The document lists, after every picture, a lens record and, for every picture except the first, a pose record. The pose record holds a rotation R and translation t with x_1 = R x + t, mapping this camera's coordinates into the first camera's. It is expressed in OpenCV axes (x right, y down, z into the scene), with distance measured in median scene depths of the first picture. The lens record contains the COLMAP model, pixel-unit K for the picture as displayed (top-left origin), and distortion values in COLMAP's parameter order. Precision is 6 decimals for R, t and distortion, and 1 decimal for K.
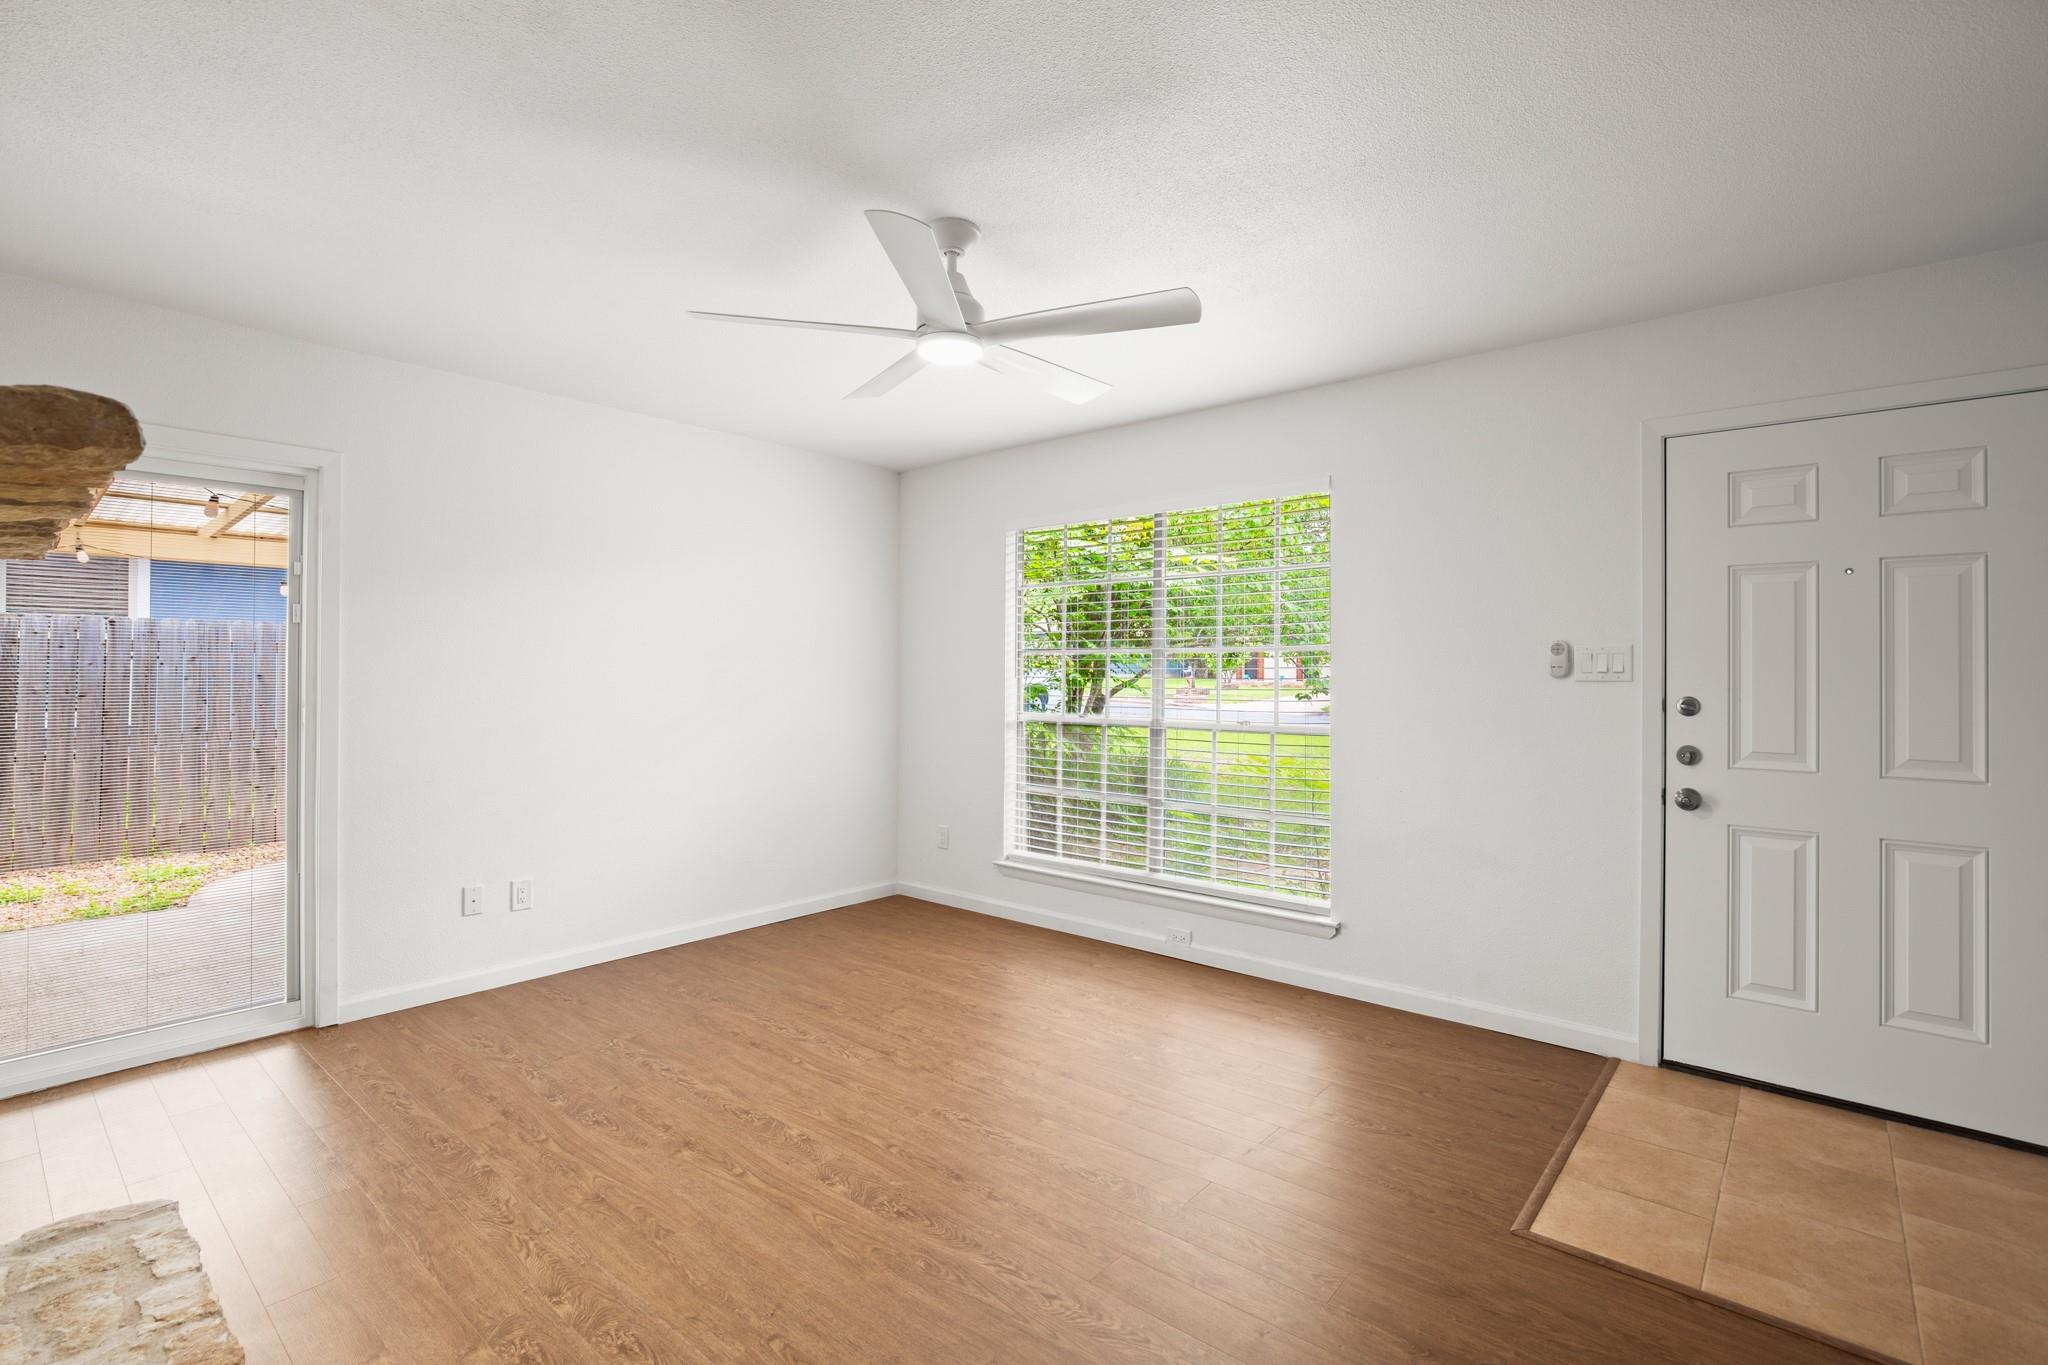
lens RADIAL K [[939.3, 0, 1021.4], [0, 939.3, 642.7], [0, 0, 1]] dist [-0.021495, 0.003758]
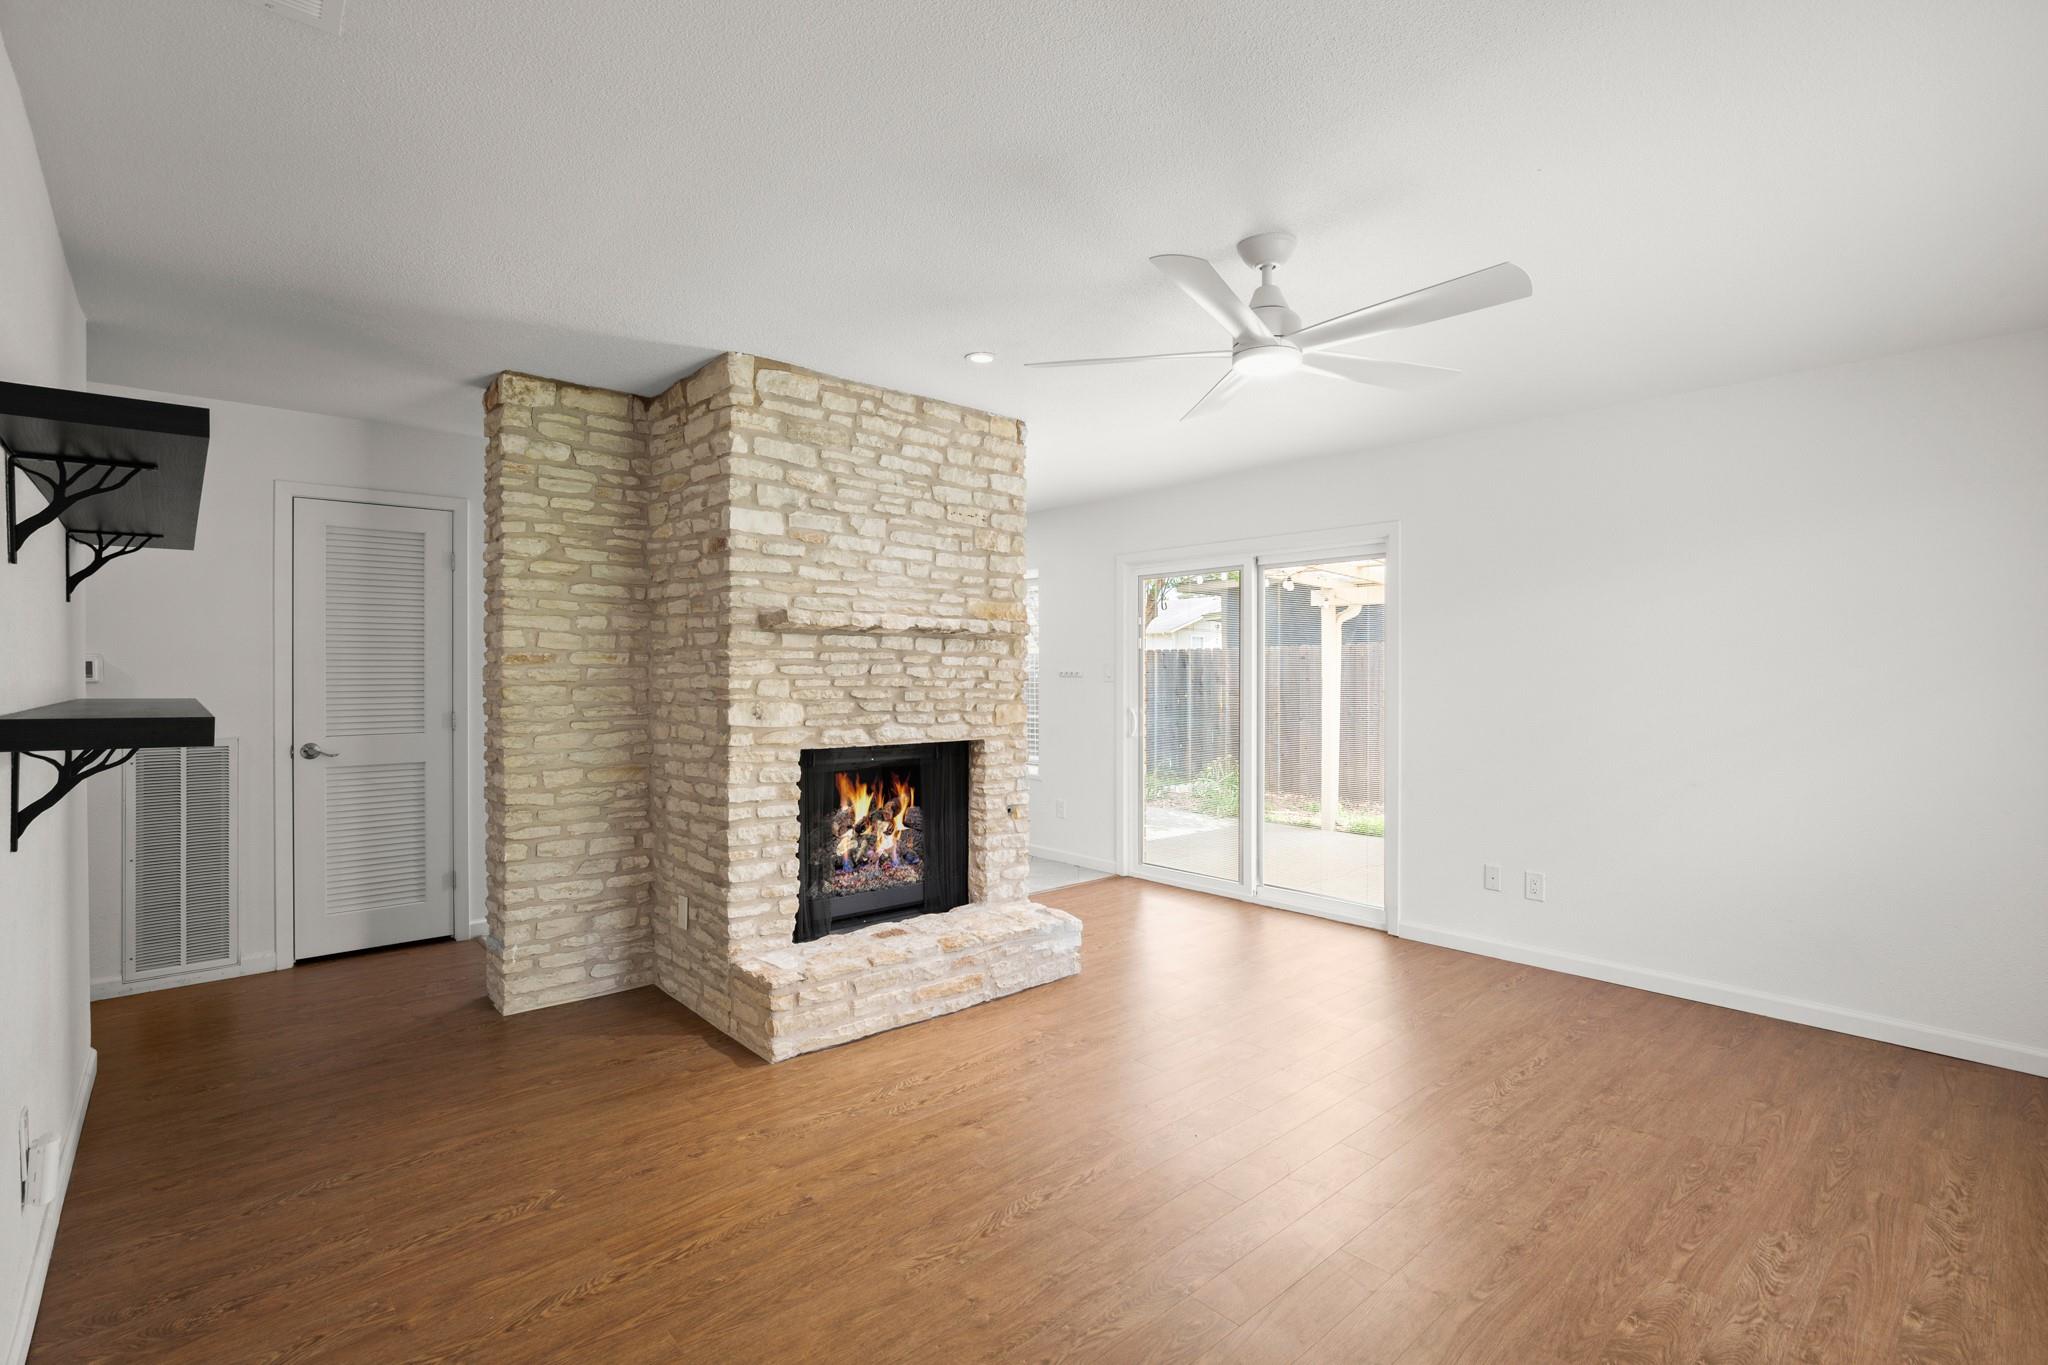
lens RADIAL K [[939.3, 0, 1057.4], [0, 939.3, 672.8], [0, 0, 1]] dist [-0.021495, 0.003758]
pose [[-0.109419, -0.002994, -0.993991, 0.629334], [0.023257, 0.999714, -0.005571, 0.014458], [0.993724, -0.023727, -0.109318, 0.591152]]
